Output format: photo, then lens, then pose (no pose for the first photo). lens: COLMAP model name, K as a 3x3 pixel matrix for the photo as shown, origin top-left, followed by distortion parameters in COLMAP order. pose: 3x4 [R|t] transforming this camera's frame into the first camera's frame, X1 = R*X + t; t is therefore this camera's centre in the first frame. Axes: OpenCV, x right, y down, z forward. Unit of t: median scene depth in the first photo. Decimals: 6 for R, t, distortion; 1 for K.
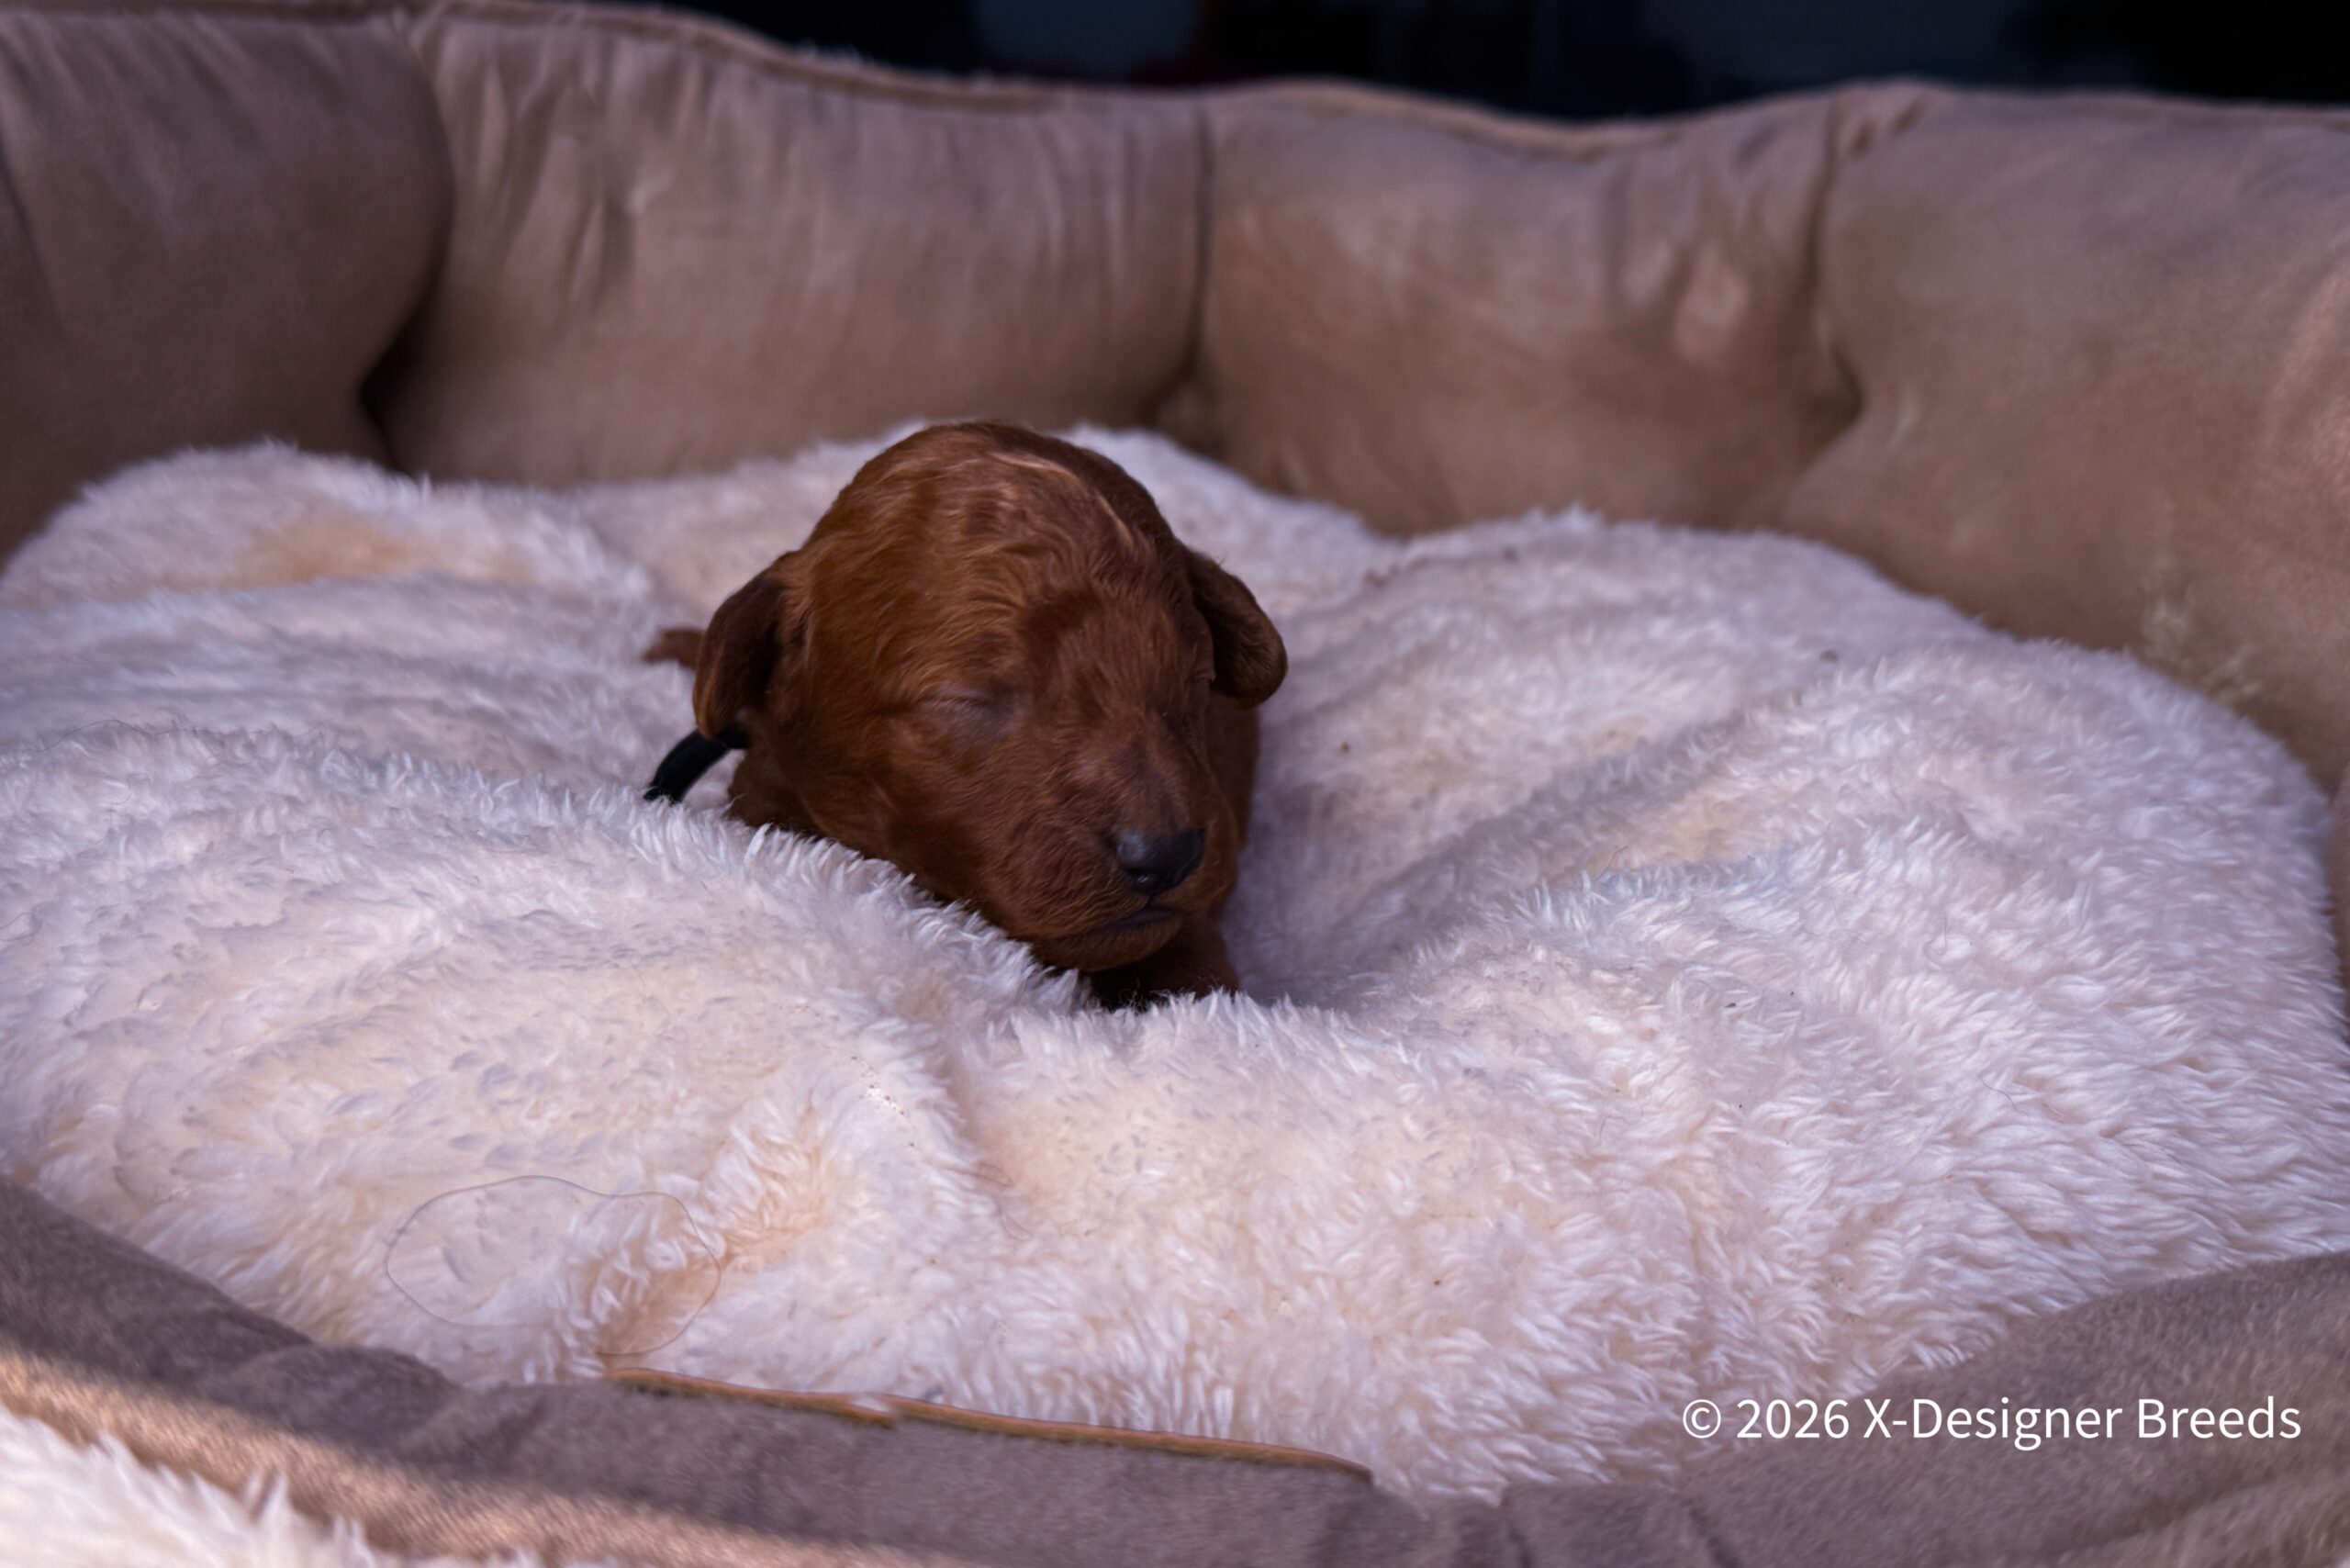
lens RADIAL K [[2603.4, 0, 1165.9], [0, 2603.4, 815.5], [0, 0, 1]] dist [-0.007374, 0.000000]
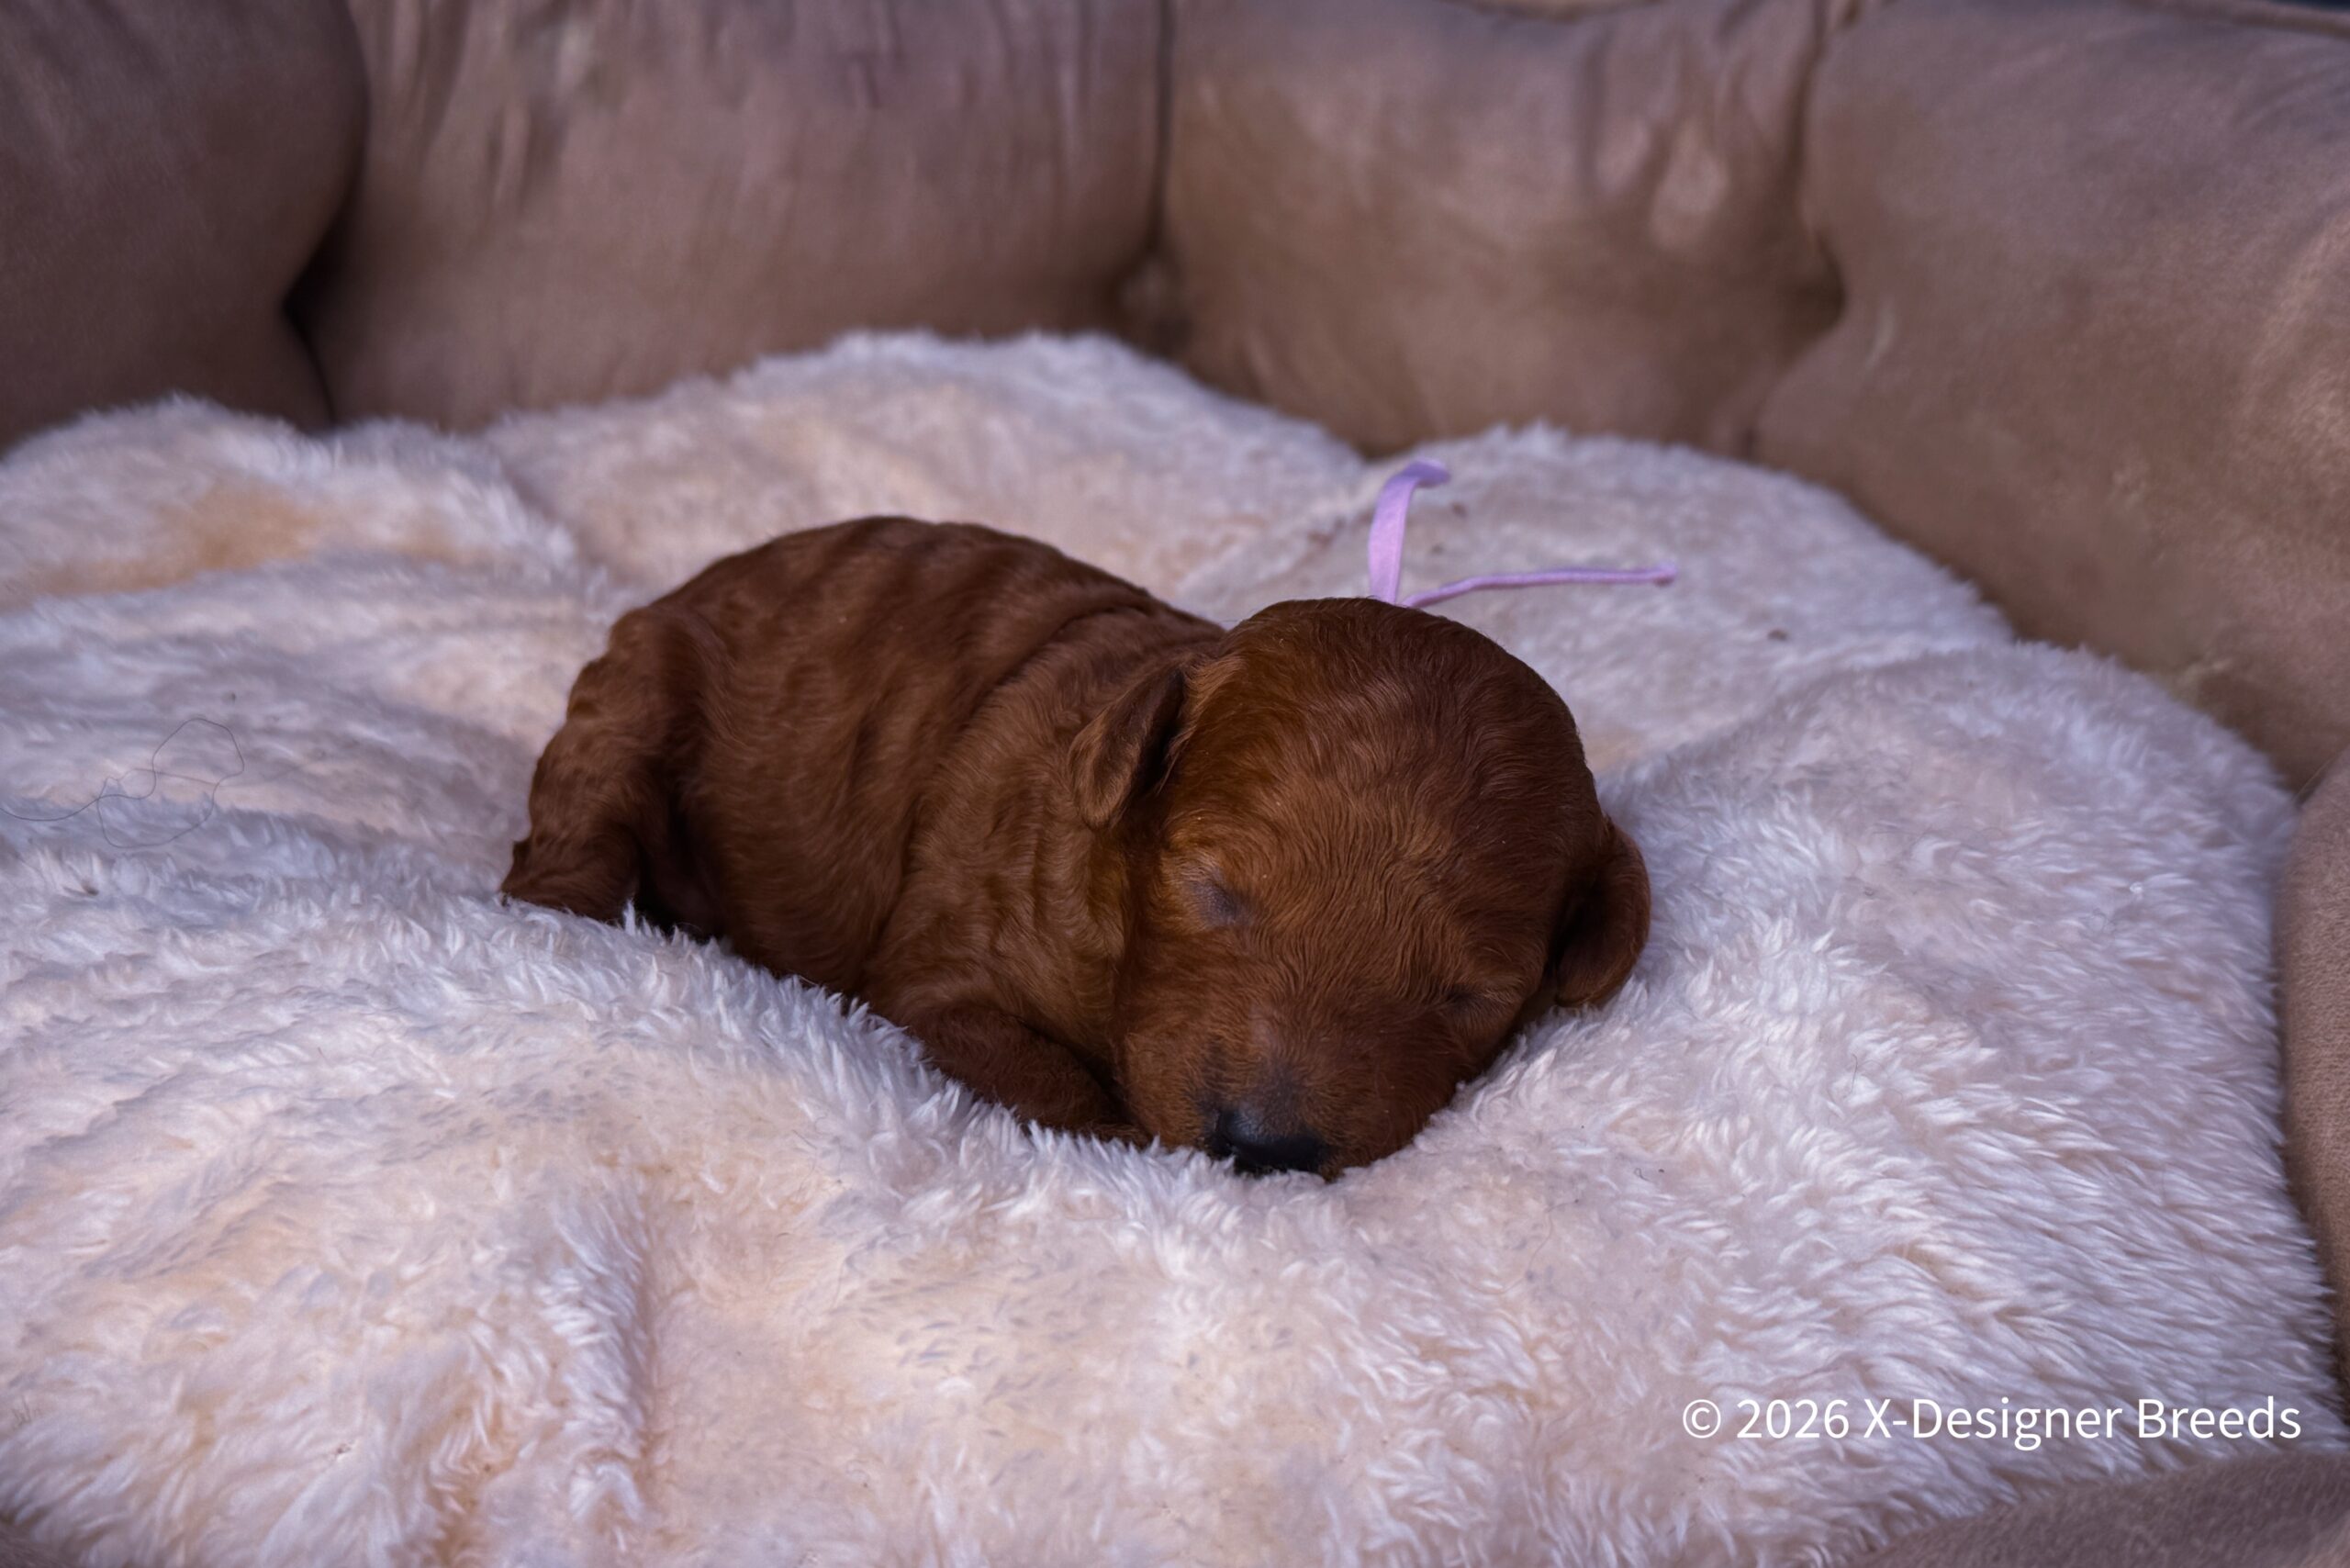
lens RADIAL K [[2603.4, 0, 1160.9], [0, 2603.4, 878.4], [0, 0, 1]] dist [-0.007374, 0.000000]
pose [[0.999625, -0.018957, -0.019764, 0.030894], [0.021298, 0.991812, 0.125916, -0.070190], [0.017216, -0.126290, 0.991844, 0.024934]]
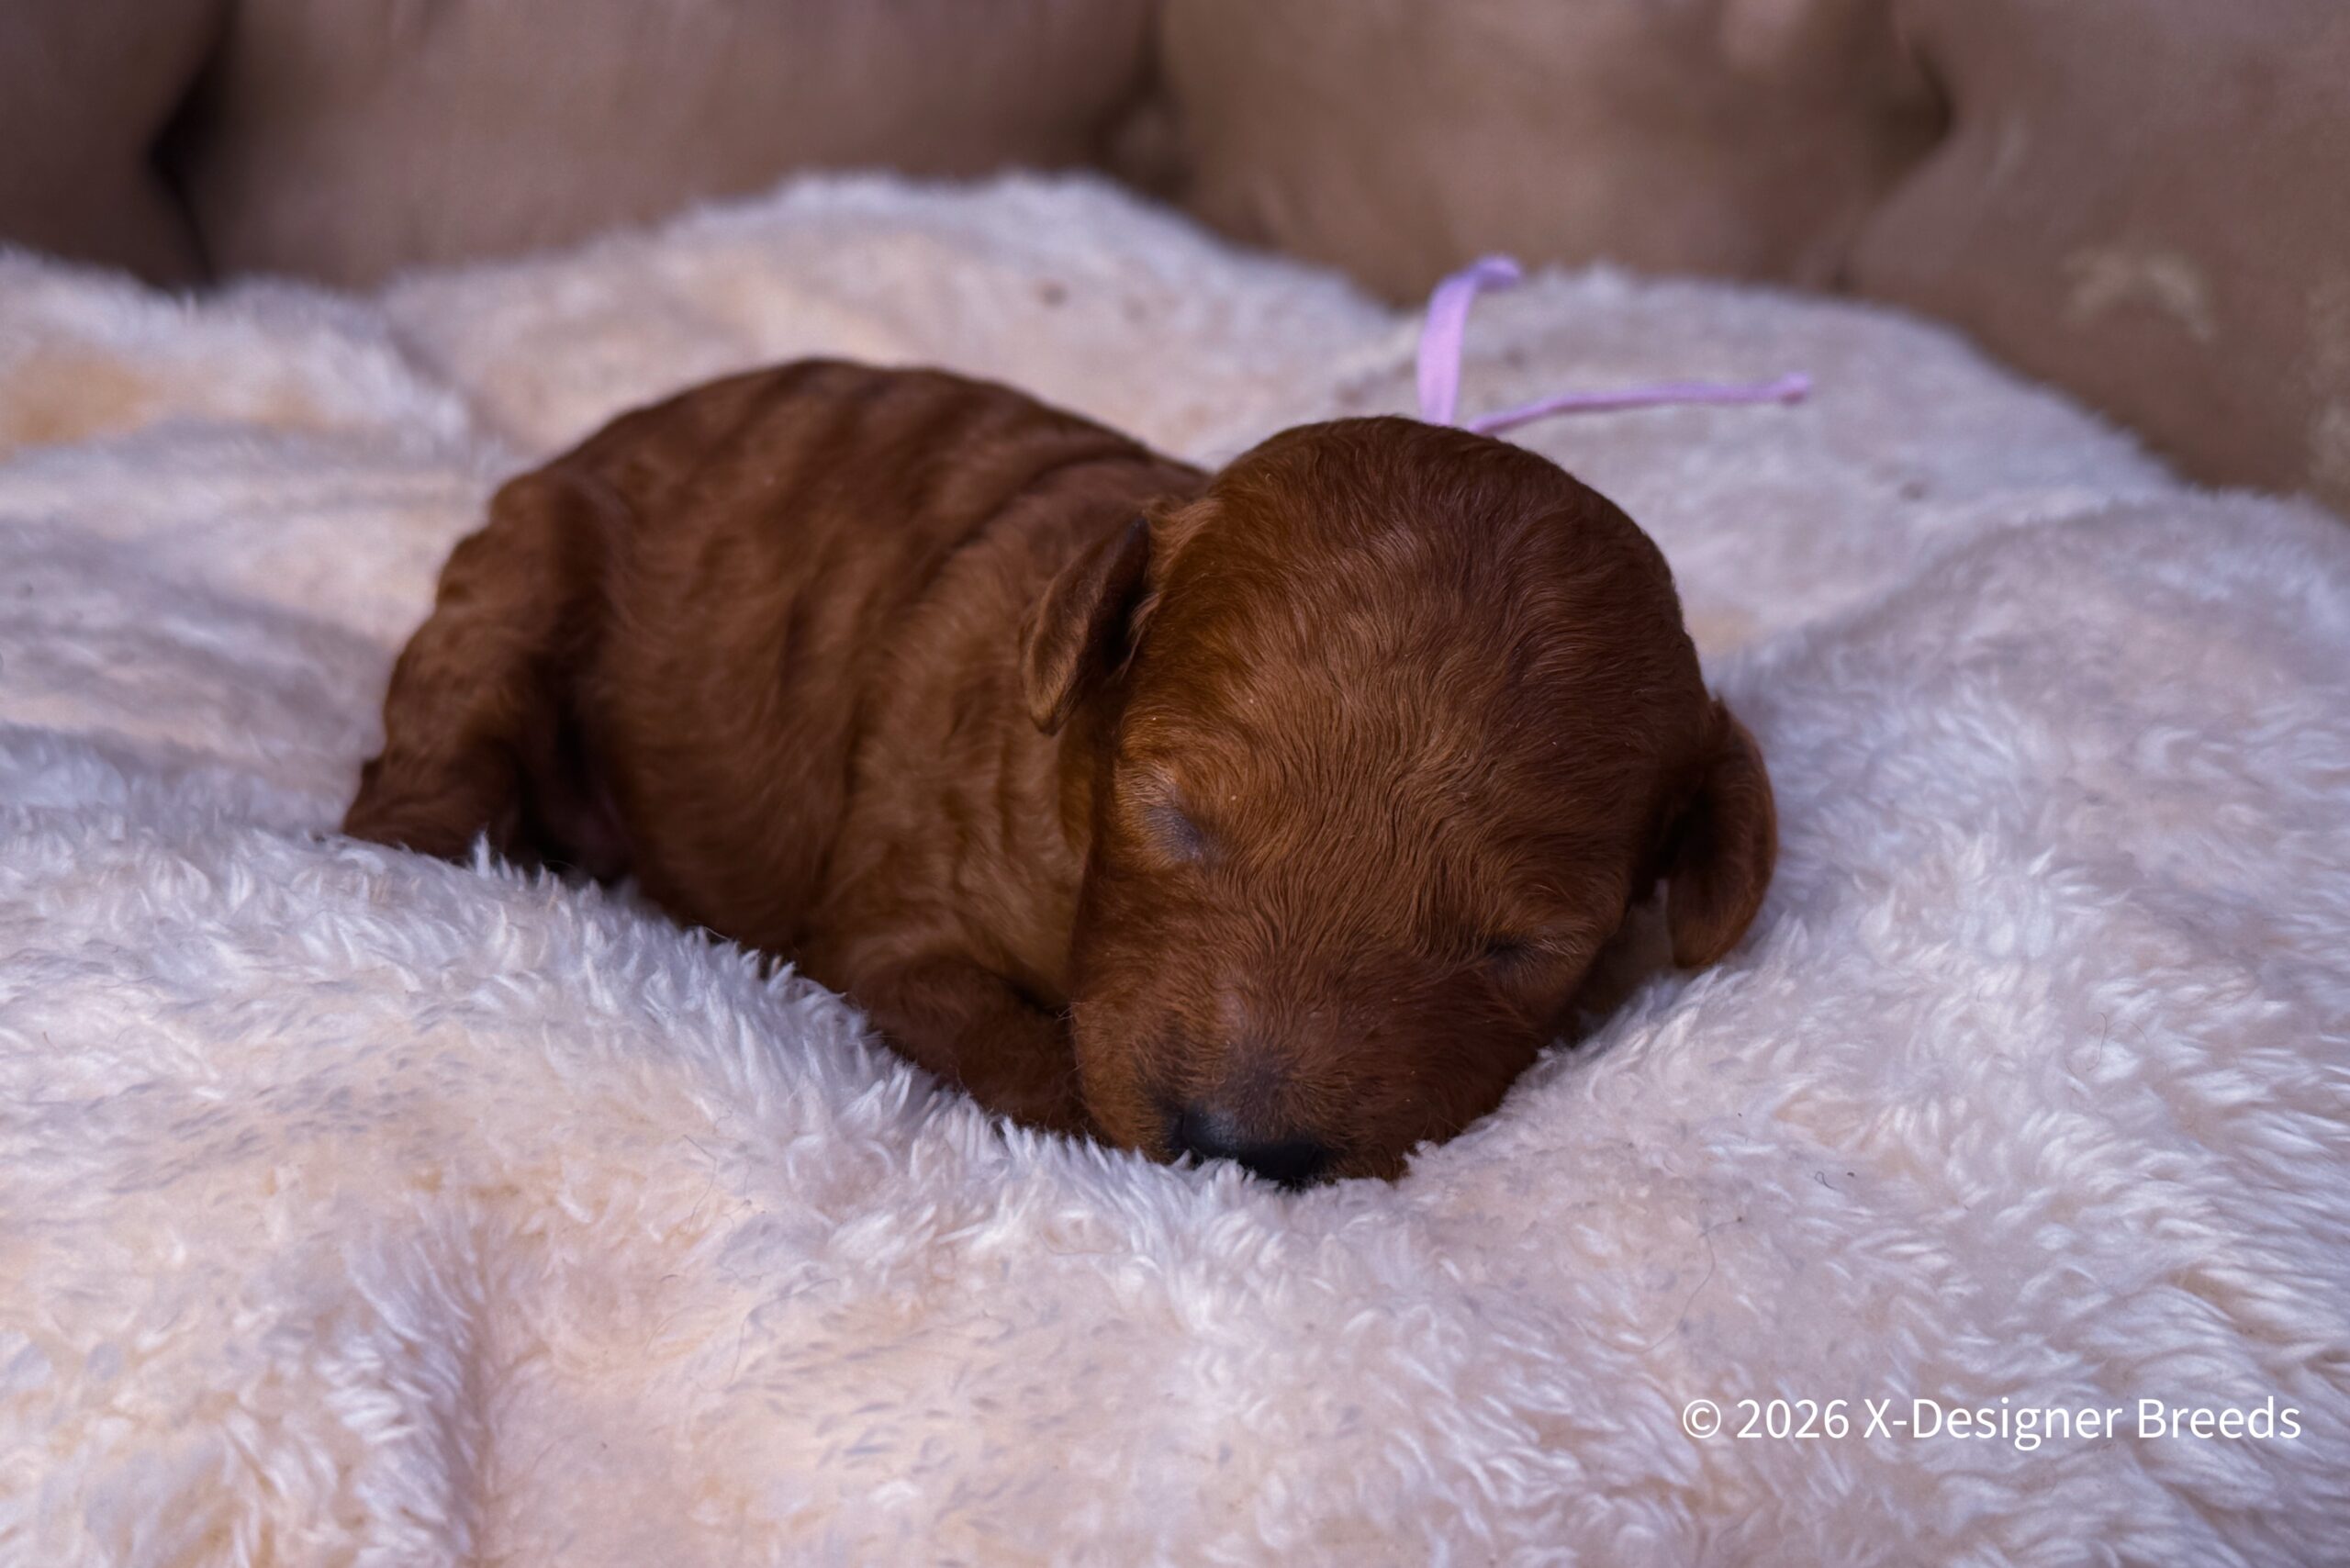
lens RADIAL K [[2679.2, 0, 1172.9], [0, 2679.2, 838.9], [0, 0, 1]] dist [0.052091, 0.000000]
pose [[0.999314, -0.032903, -0.016981, 0.028174], [0.034927, 0.989914, 0.137293, -0.056014], [0.012292, -0.137792, 0.990385, 0.119446]]
